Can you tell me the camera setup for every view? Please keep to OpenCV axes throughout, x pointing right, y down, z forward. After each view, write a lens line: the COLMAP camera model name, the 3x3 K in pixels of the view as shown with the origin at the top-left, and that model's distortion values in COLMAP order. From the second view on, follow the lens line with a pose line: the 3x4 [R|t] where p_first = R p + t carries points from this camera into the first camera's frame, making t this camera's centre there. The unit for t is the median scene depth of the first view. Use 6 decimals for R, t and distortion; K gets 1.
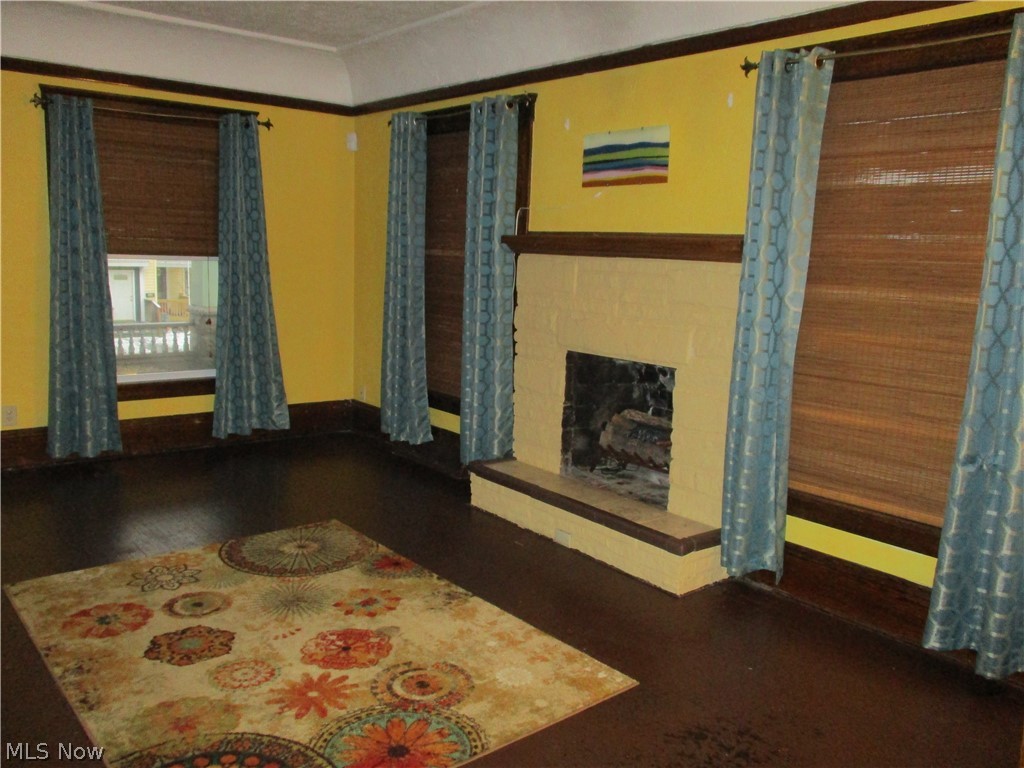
lens RADIAL K [[838.1, 0, 513.4], [0, 838.1, 383.4], [0, 0, 1]] dist [-0.019033, 0.010596]
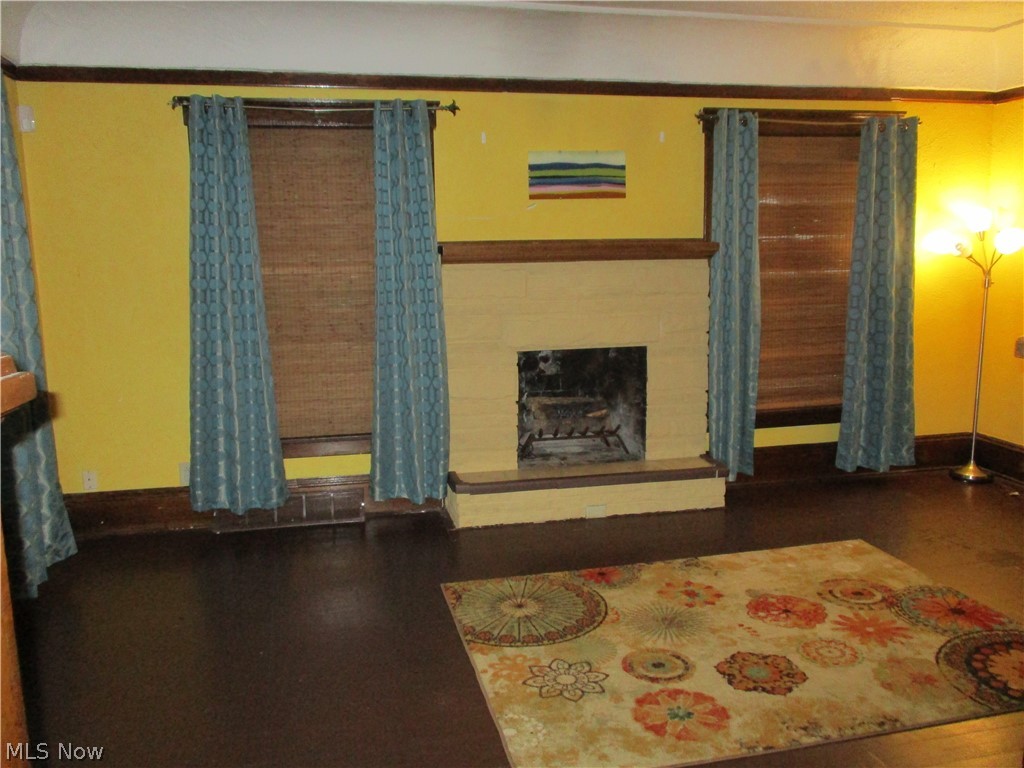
lens RADIAL K [[838.1, 0, 514.2], [0, 838.1, 383.5], [0, 0, 1]] dist [-0.019033, 0.010596]
pose [[0.468710, -0.180482, 0.864718, -1.168509], [0.174723, 0.978507, 0.109526, -0.158197], [-0.865900, 0.099751, 0.490171, 0.655805]]
